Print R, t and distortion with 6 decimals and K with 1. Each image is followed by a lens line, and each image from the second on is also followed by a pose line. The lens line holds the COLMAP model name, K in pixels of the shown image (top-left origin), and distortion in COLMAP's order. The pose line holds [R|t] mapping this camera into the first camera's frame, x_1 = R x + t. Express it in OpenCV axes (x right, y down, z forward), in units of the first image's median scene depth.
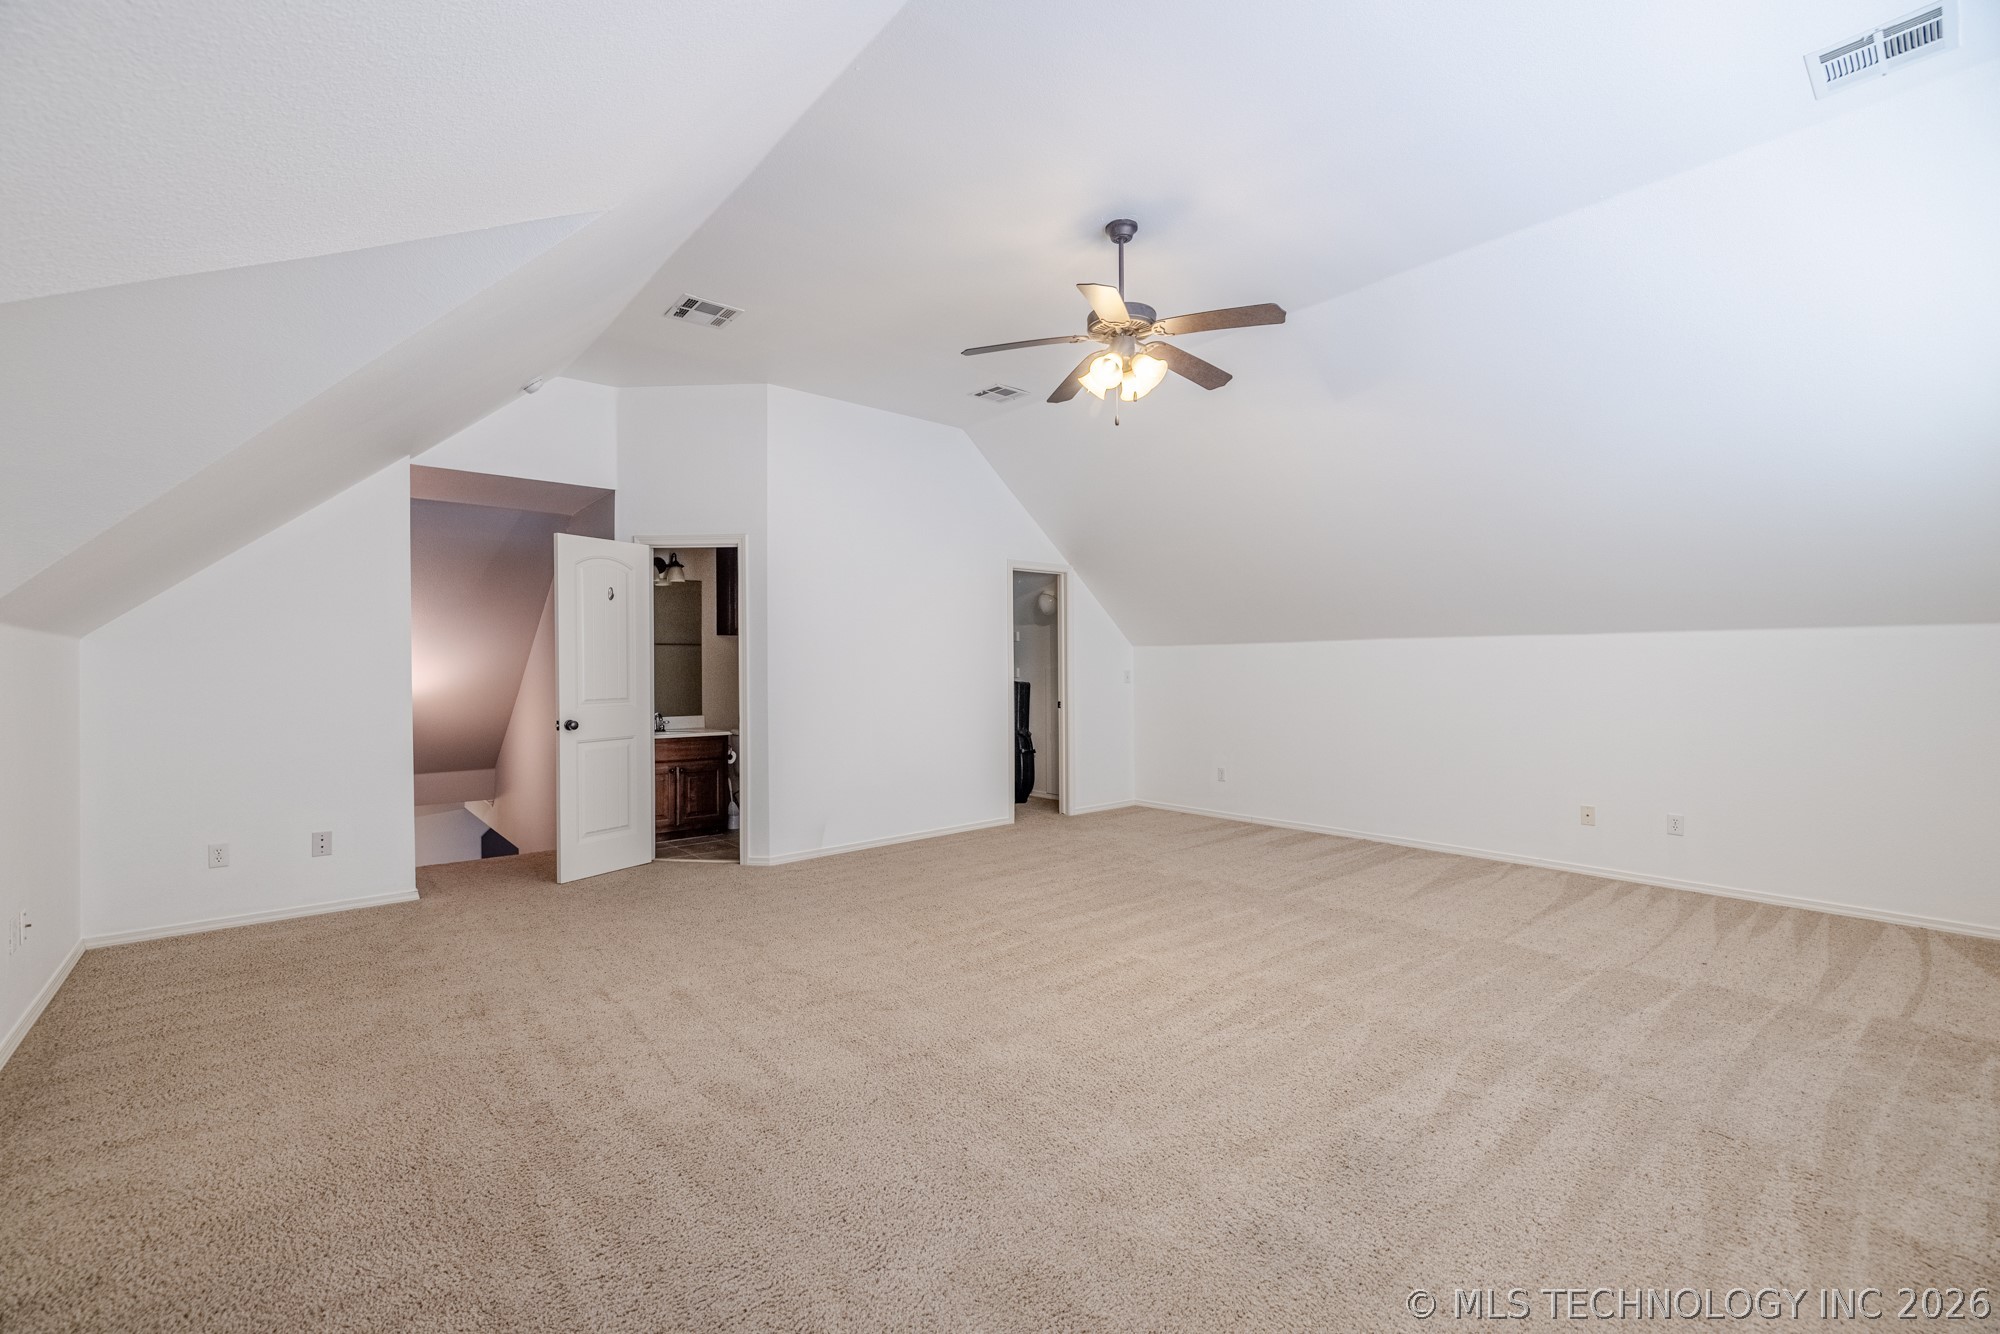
lens RADIAL K [[828.6, 0, 1000.0], [0, 828.6, 667.0], [0, 0, 1]] dist [0.000034, -0.000010]
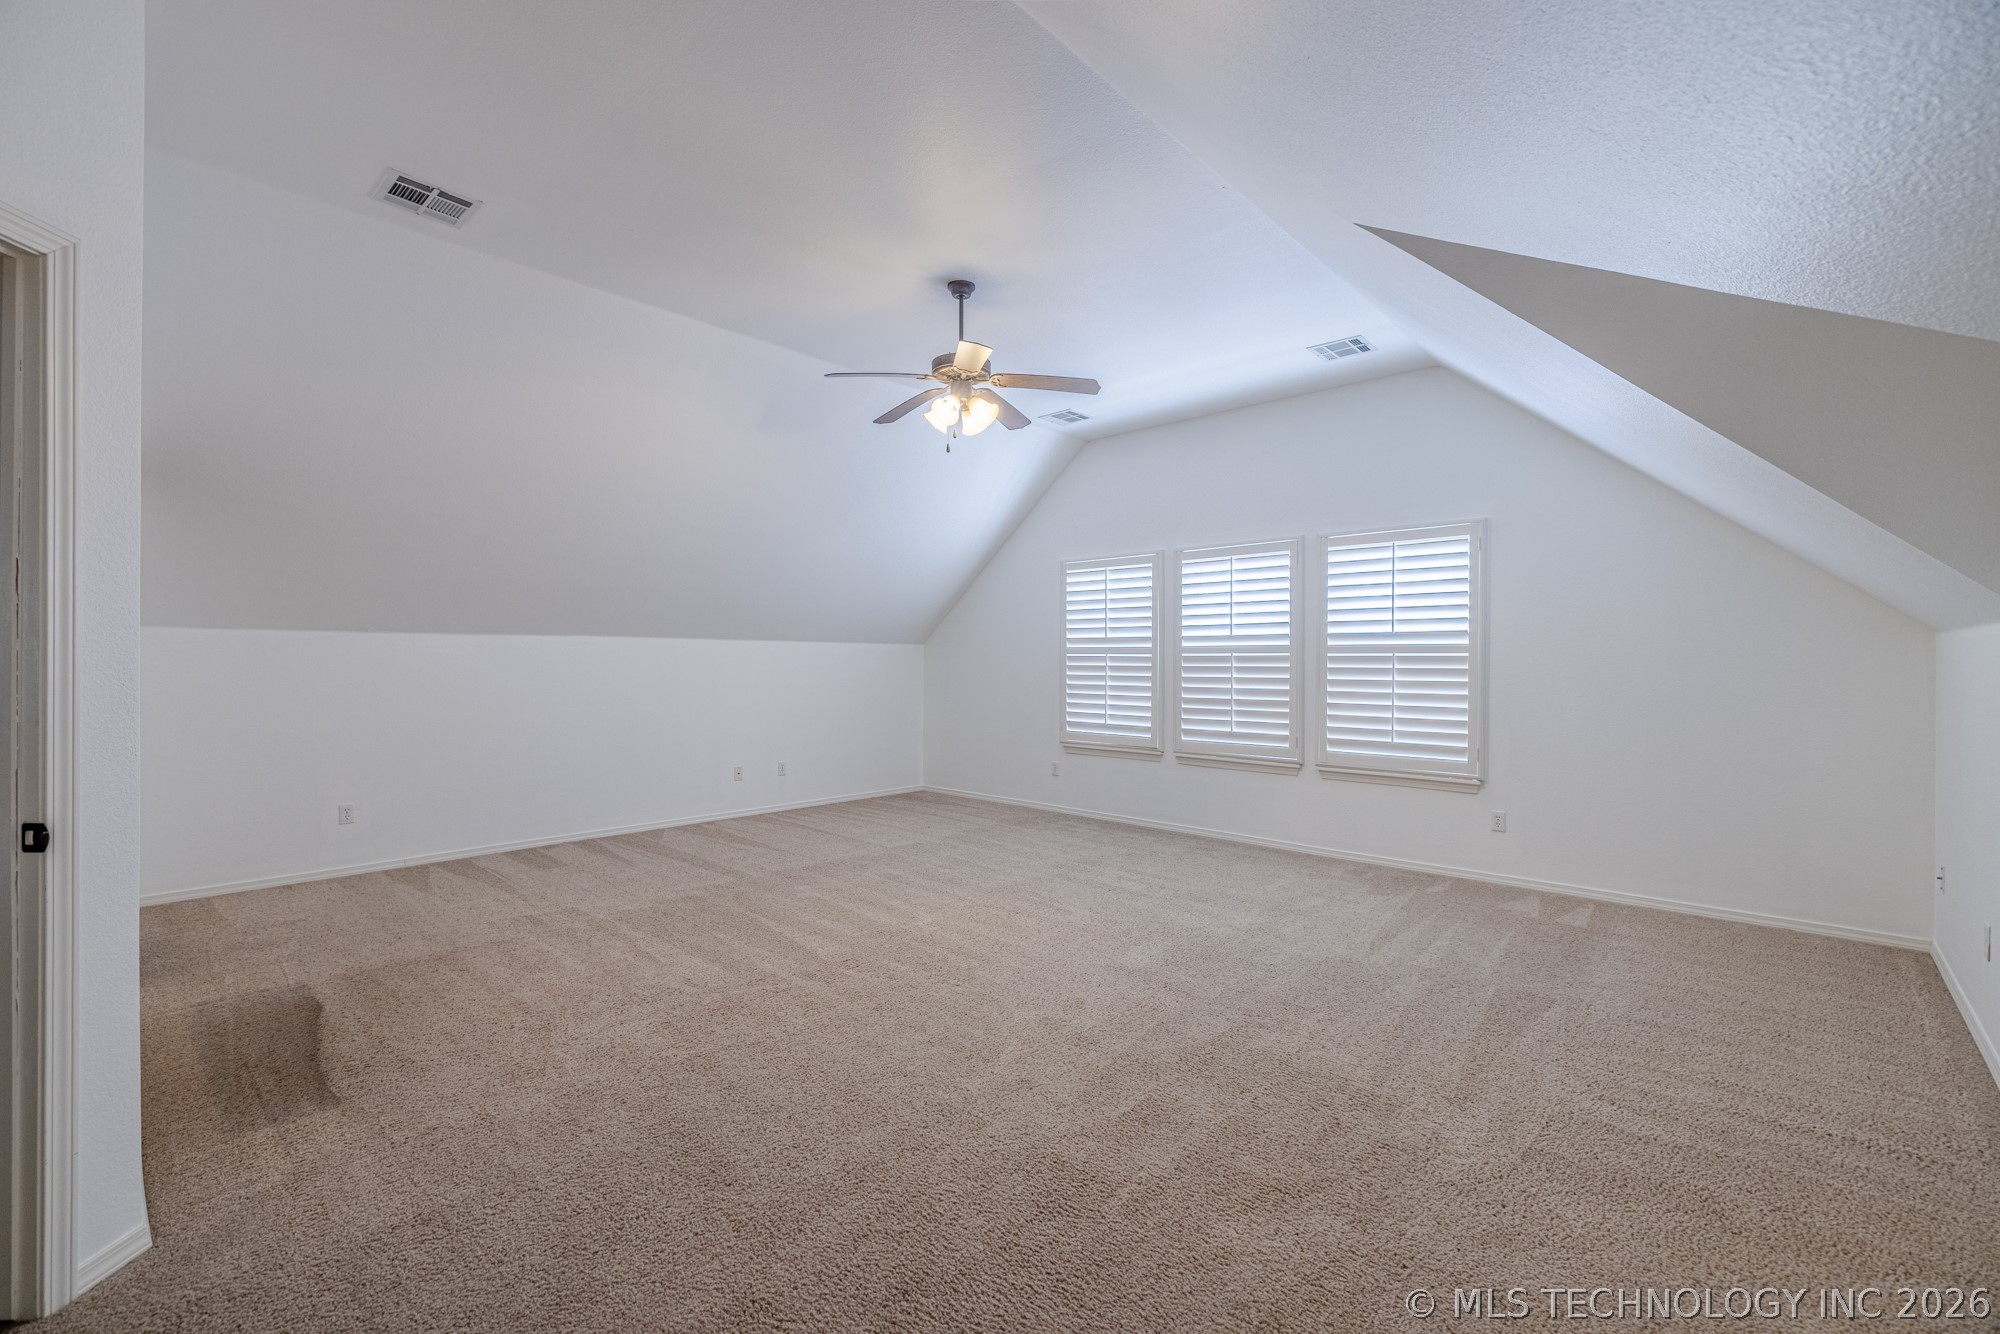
lens RADIAL K [[840.0, 0, 978.6], [0, 840.0, 658.7], [0, 0, 1]] dist [-0.000263, -0.000044]
pose [[-0.087579, 0.002542, 0.996154, -0.861872], [-0.004494, 0.999986, -0.002946, -0.008240], [-0.996147, -0.004735, -0.087566, 0.897203]]
